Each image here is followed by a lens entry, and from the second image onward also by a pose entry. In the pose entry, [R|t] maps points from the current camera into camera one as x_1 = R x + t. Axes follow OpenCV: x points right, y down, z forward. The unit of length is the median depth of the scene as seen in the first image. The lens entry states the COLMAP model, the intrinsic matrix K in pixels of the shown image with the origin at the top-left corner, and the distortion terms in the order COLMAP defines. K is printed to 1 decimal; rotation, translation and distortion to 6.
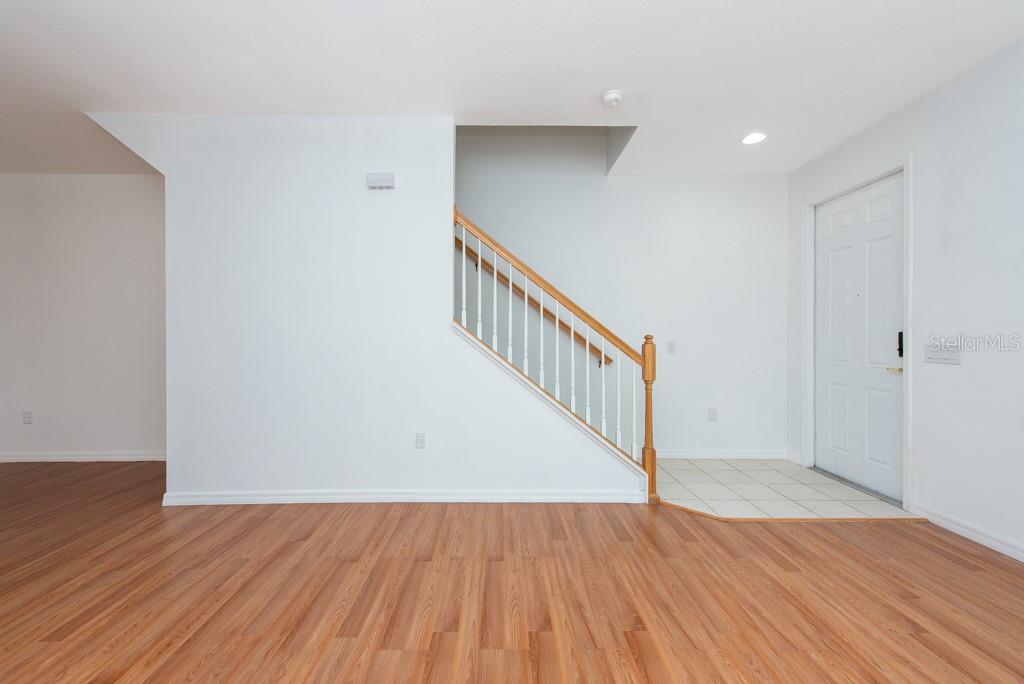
lens RADIAL K [[404.0, 0, 504.3], [0, 404.0, 337.4], [0, 0, 1]] dist [0.009295, -0.001205]
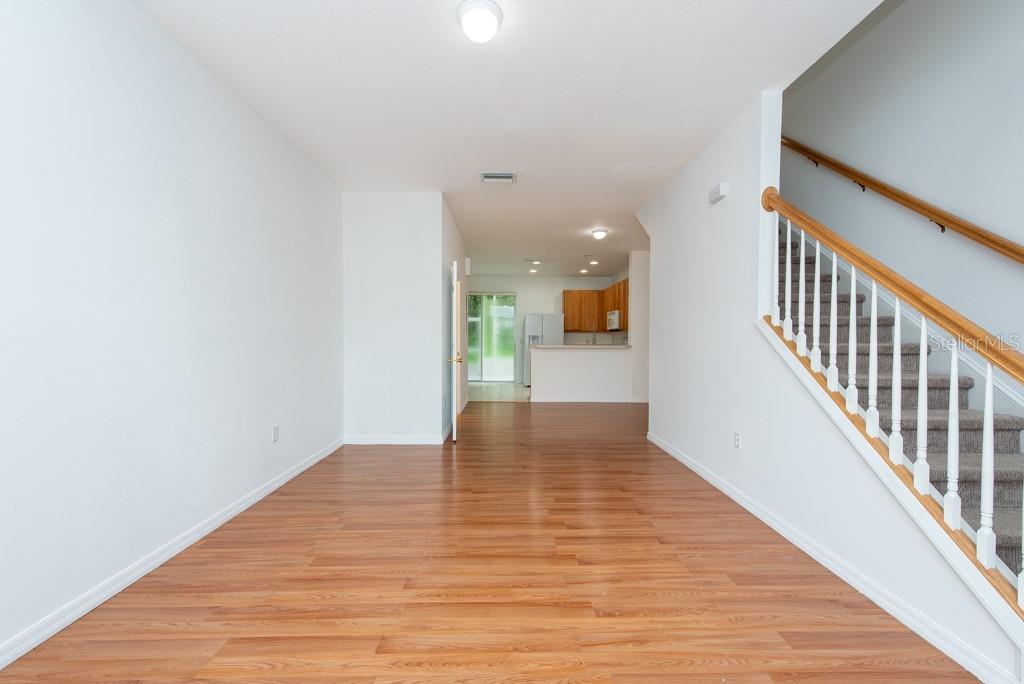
lens RADIAL K [[404.0, 0, 501.8], [0, 404.0, 344.0], [0, 0, 1]] dist [0.009295, -0.001205]
pose [[-0.001862, 0.028077, -0.999604, 0.858478], [-0.002002, 0.999604, 0.028080, -0.012498], [0.999996, 0.002053, -0.001805, 0.463349]]
